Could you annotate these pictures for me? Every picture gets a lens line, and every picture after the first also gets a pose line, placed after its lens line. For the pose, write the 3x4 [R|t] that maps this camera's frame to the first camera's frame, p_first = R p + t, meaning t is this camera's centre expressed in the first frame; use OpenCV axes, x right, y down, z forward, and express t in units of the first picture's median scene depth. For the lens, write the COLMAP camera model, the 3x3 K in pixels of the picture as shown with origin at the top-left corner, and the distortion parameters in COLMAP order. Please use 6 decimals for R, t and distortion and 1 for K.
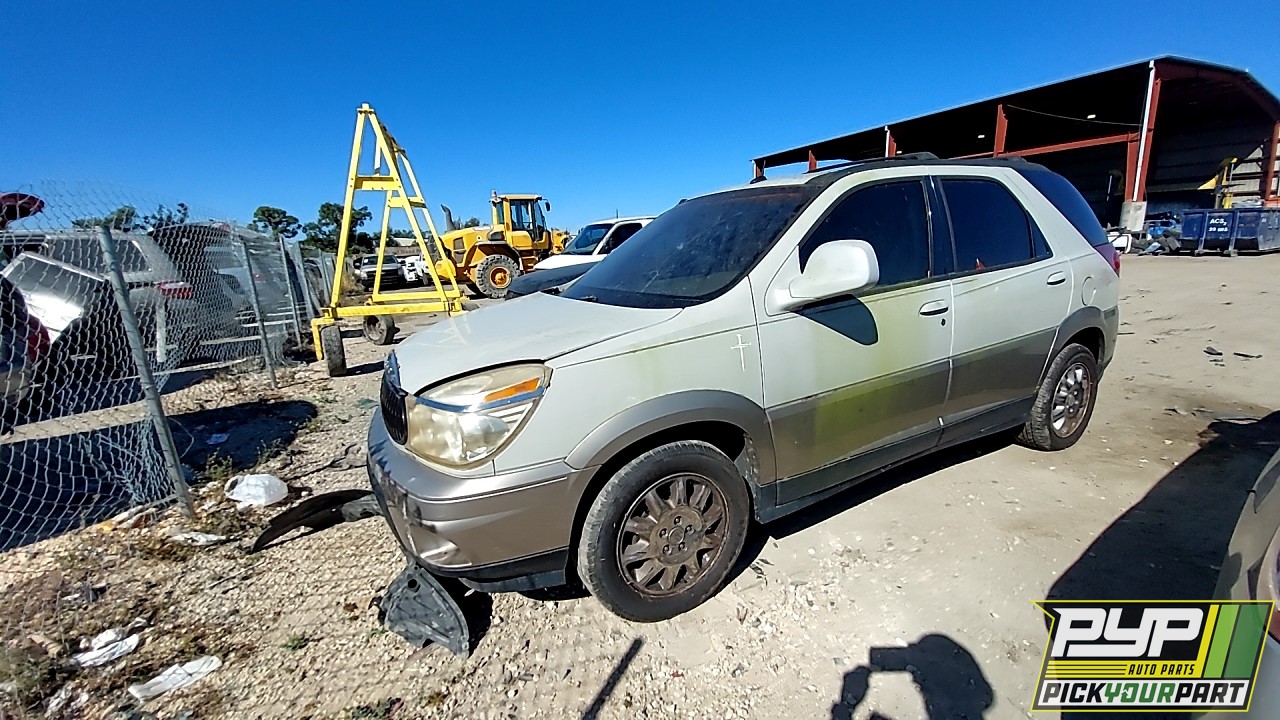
lens RADIAL K [[509.5, 0, 629.8], [0, 509.5, 359.7], [0, 0, 1]] dist [-0.017972, -0.005169]
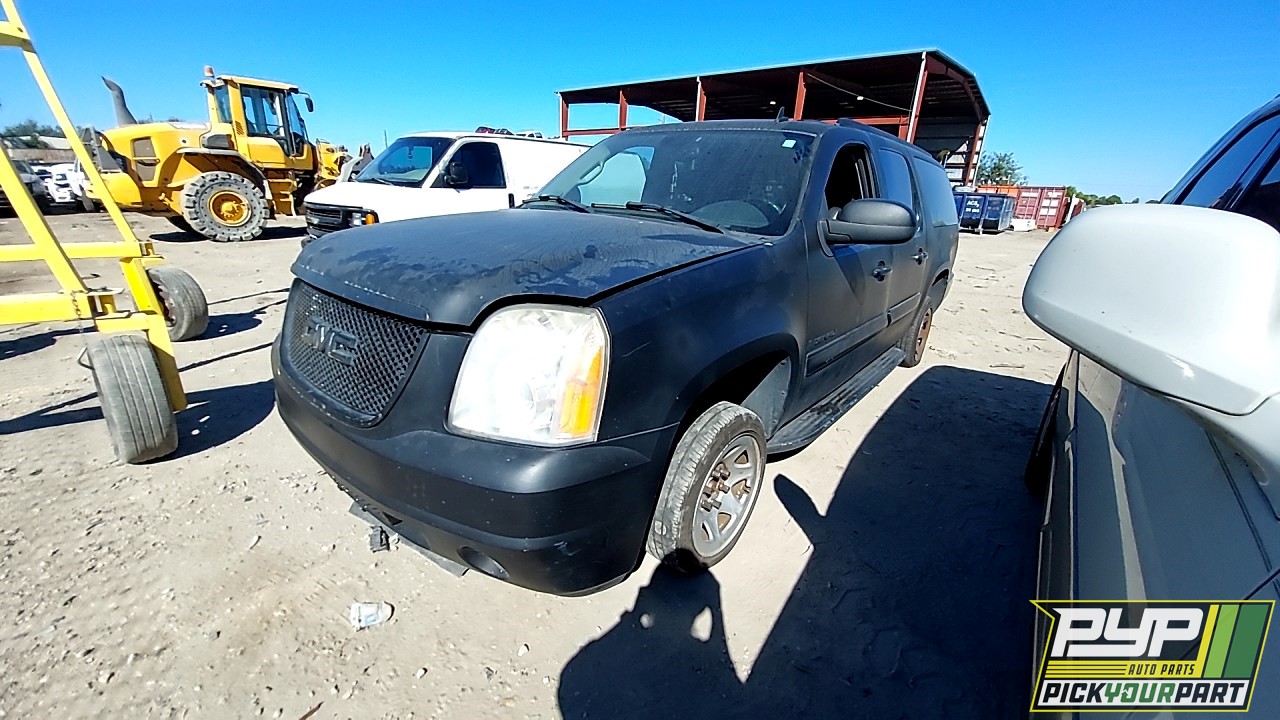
lens RADIAL K [[509.5, 0, 635.1], [0, 509.5, 352.7], [0, 0, 1]] dist [-0.017972, -0.005169]
pose [[0.909915, -0.041891, 0.412674, -0.058340], [0.002226, 0.995366, 0.096134, -0.041011], [-0.414789, -0.086556, 0.905791, 0.201014]]
